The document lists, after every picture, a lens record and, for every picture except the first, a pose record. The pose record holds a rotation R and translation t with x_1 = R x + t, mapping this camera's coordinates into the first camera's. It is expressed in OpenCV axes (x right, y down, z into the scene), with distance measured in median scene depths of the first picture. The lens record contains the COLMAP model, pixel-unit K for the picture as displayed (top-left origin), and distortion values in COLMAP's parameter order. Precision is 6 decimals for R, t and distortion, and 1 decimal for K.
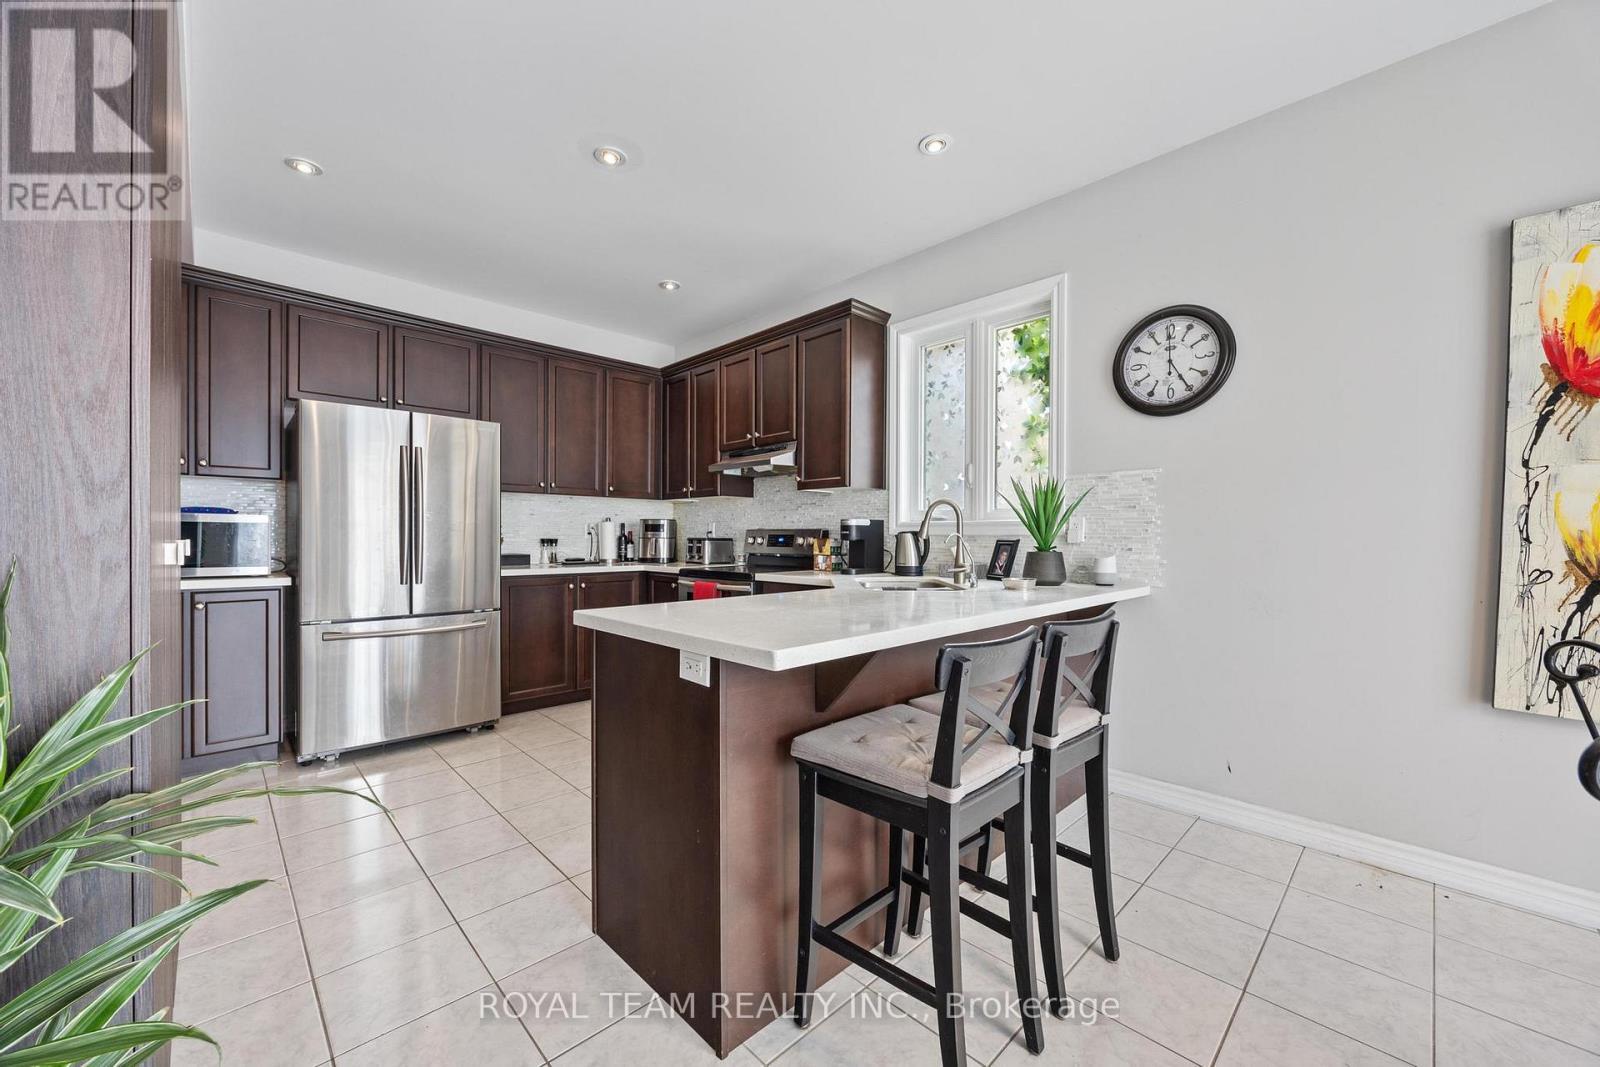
lens RADIAL K [[617.7, 0, 804.7], [0, 617.7, 539.2], [0, 0, 1]] dist [-0.003850, 0.000172]
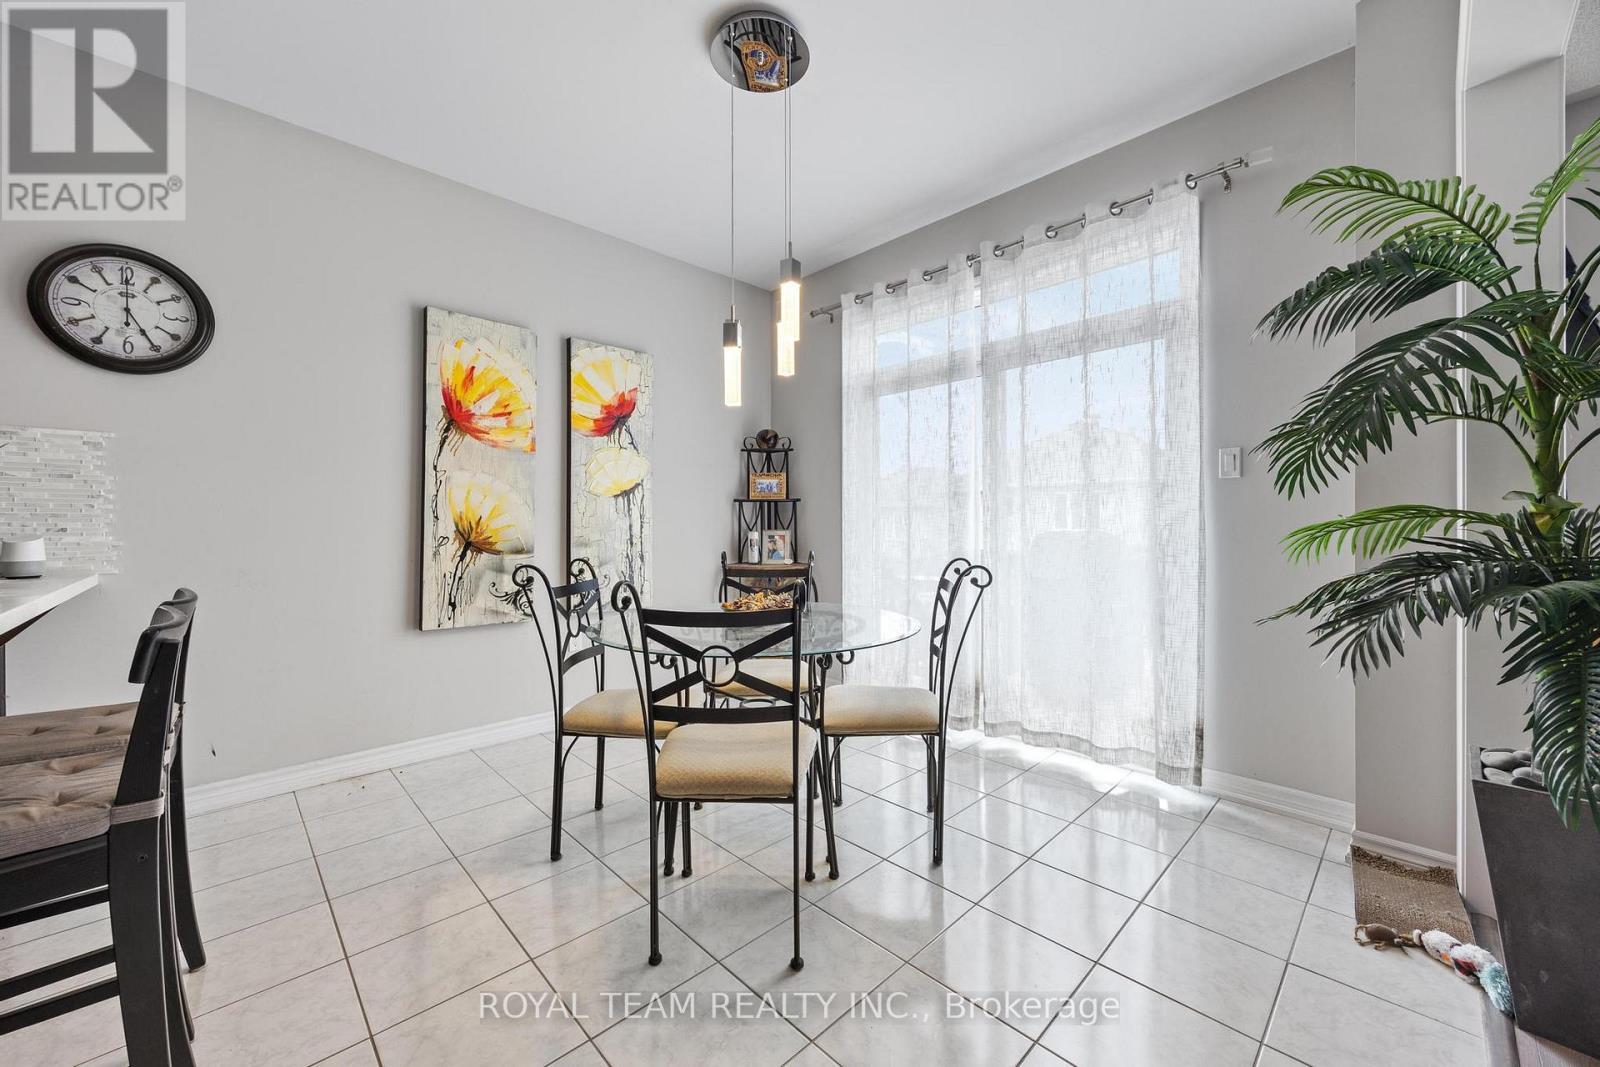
lens RADIAL K [[617.7, 0, 800.2], [0, 617.7, 532.8], [0, 0, 1]] dist [-0.003850, 0.000172]
pose [[-0.001382, -0.011084, 0.999938, -0.221090], [0.011494, 0.999872, 0.011099, 0.019326], [-0.999933, 0.011508, -0.001254, 0.052848]]
